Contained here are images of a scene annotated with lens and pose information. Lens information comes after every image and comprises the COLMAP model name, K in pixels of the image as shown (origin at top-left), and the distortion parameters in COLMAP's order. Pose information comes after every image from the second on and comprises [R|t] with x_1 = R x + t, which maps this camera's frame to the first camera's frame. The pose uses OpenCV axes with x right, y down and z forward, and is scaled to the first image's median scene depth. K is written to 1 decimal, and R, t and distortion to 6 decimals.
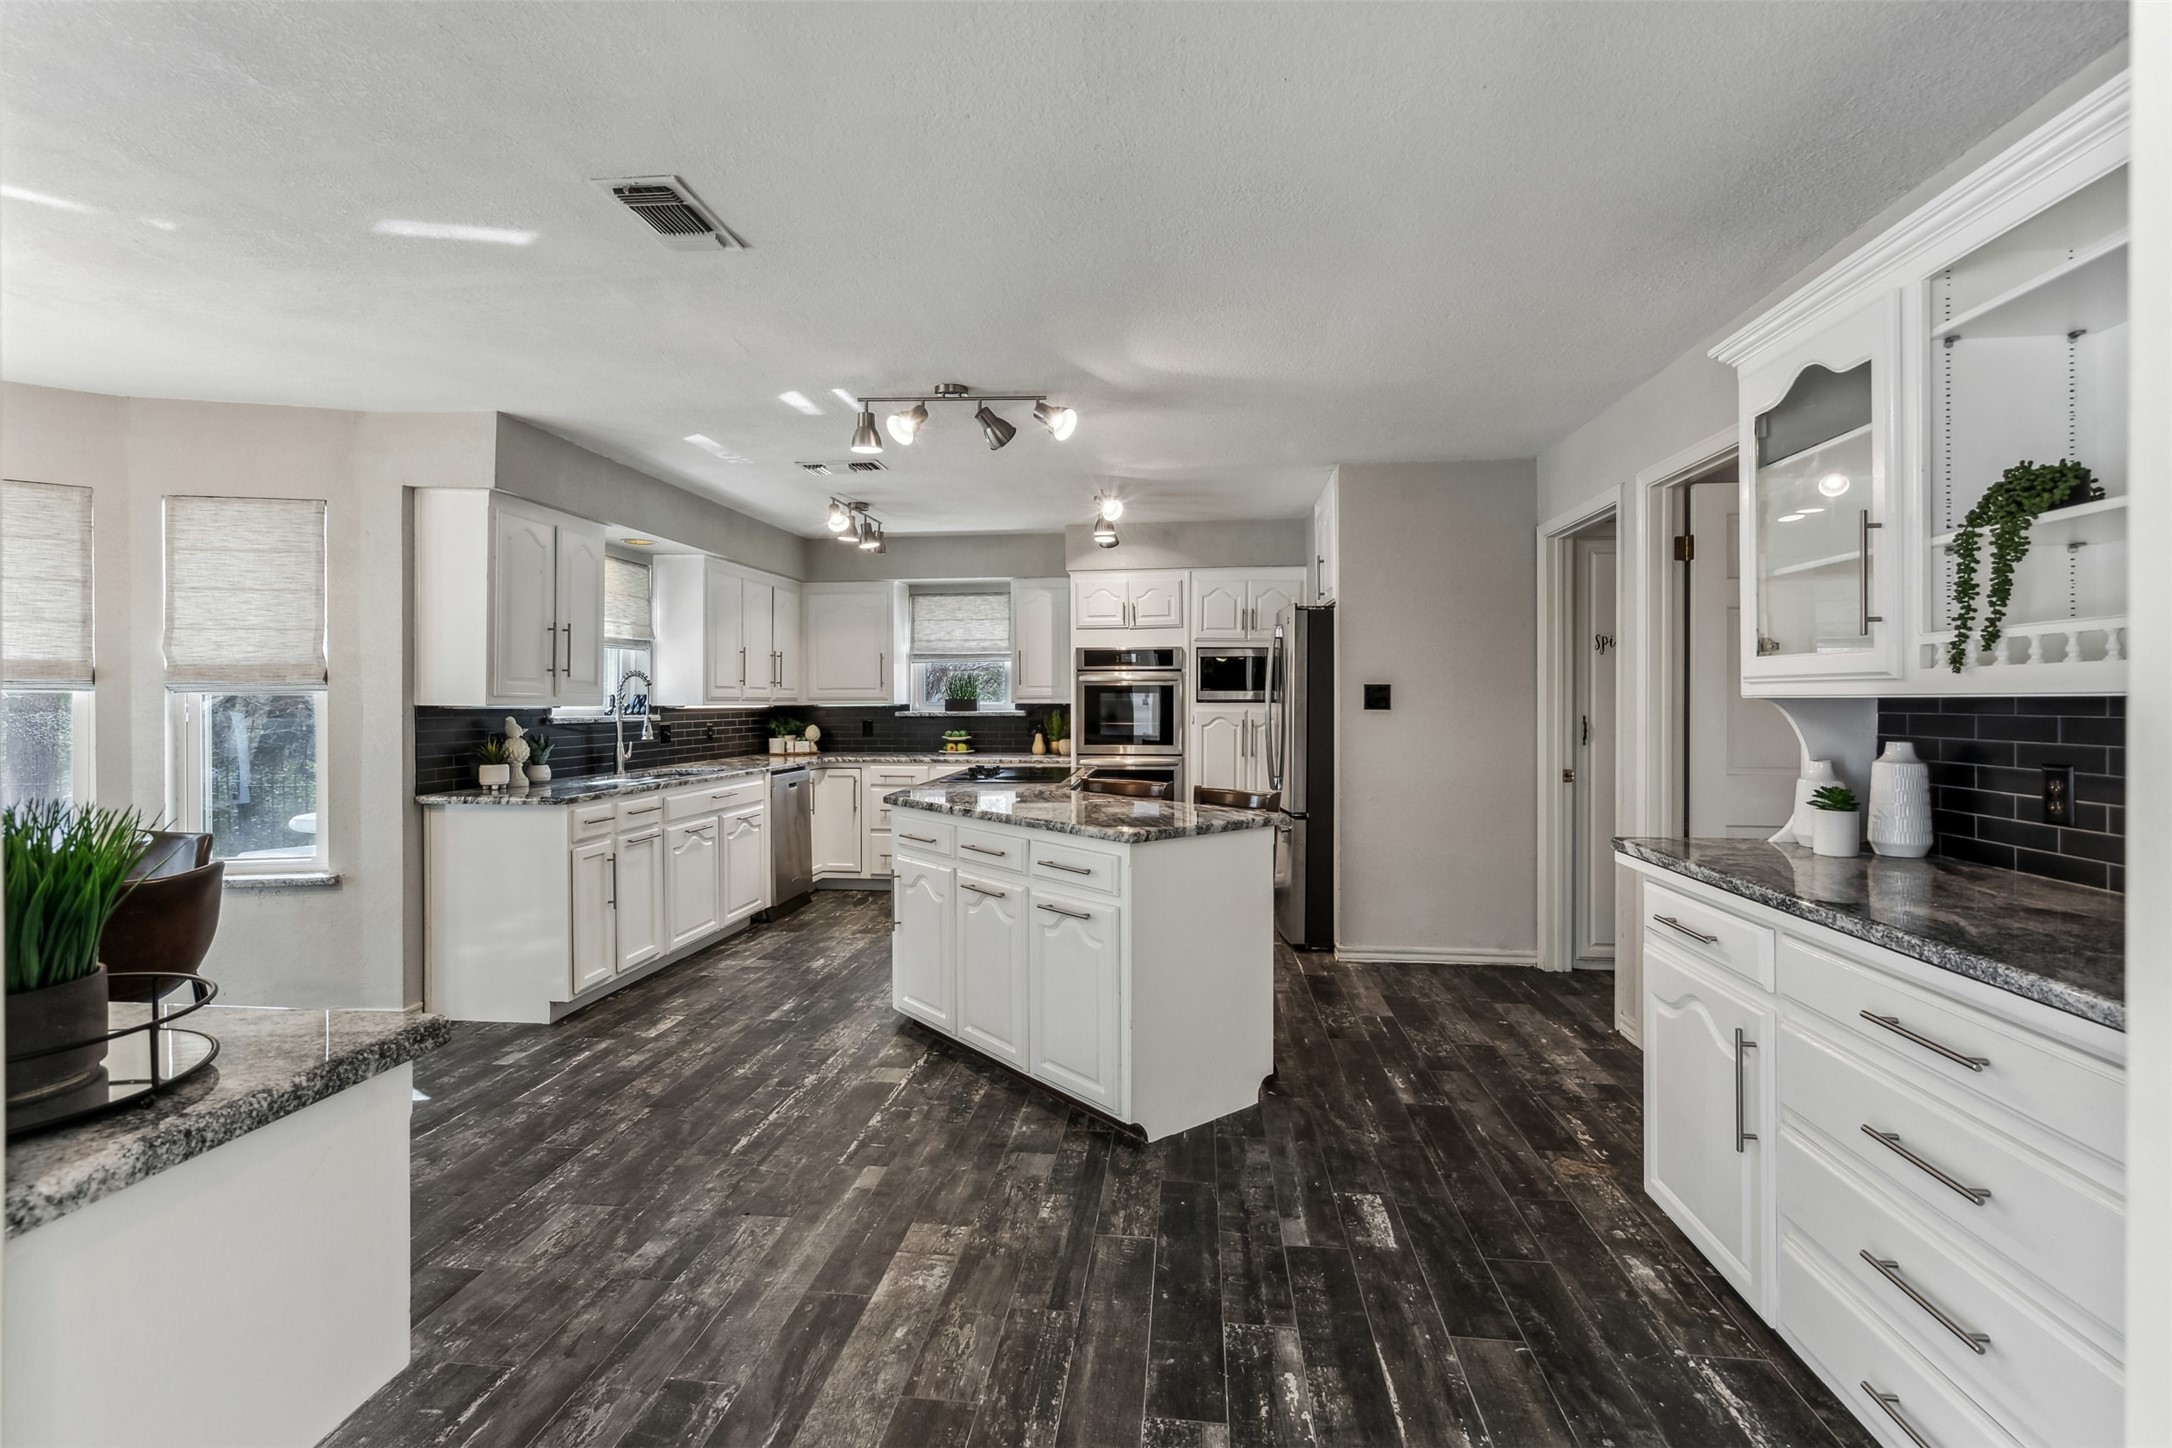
lens RADIAL K [[1002.8, 0, 1077.1], [0, 1002.8, 708.4], [0, 0, 1]] dist [-0.005422, 0.002900]
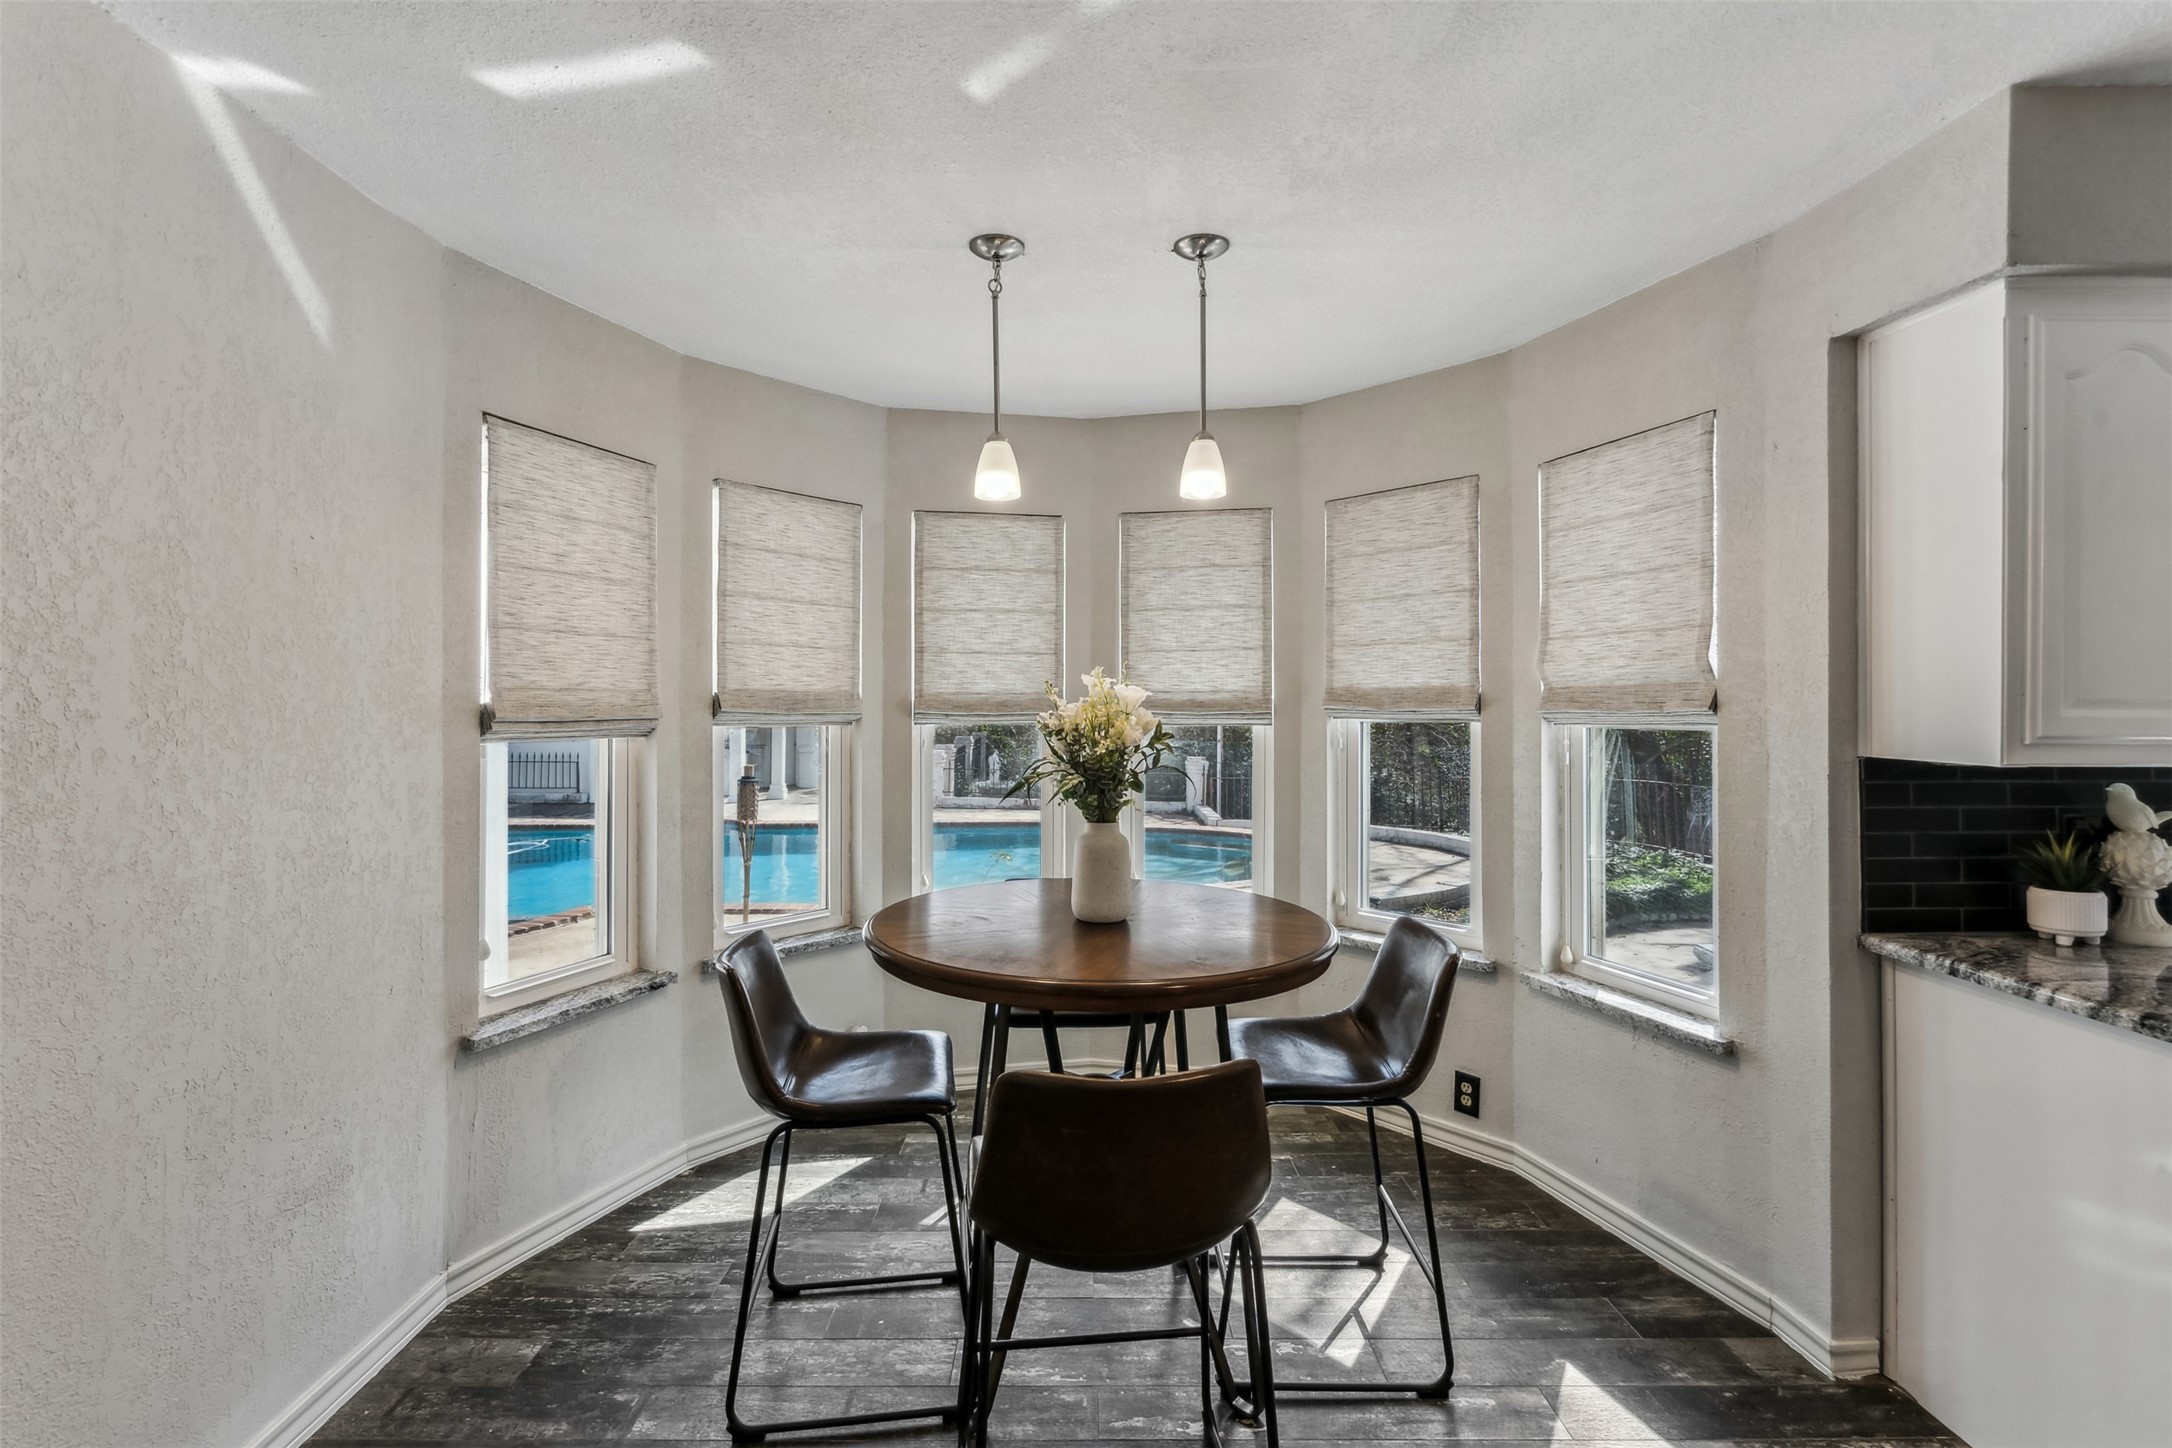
lens RADIAL K [[1002.8, 0, 1071.5], [0, 1002.8, 701.4], [0, 0, 1]] dist [-0.005422, 0.002900]
pose [[0.114504, -0.002483, -0.993420, -0.194059], [-0.000755, 0.999996, -0.002587, -0.029980], [0.993422, 0.001046, 0.114502, 0.533598]]
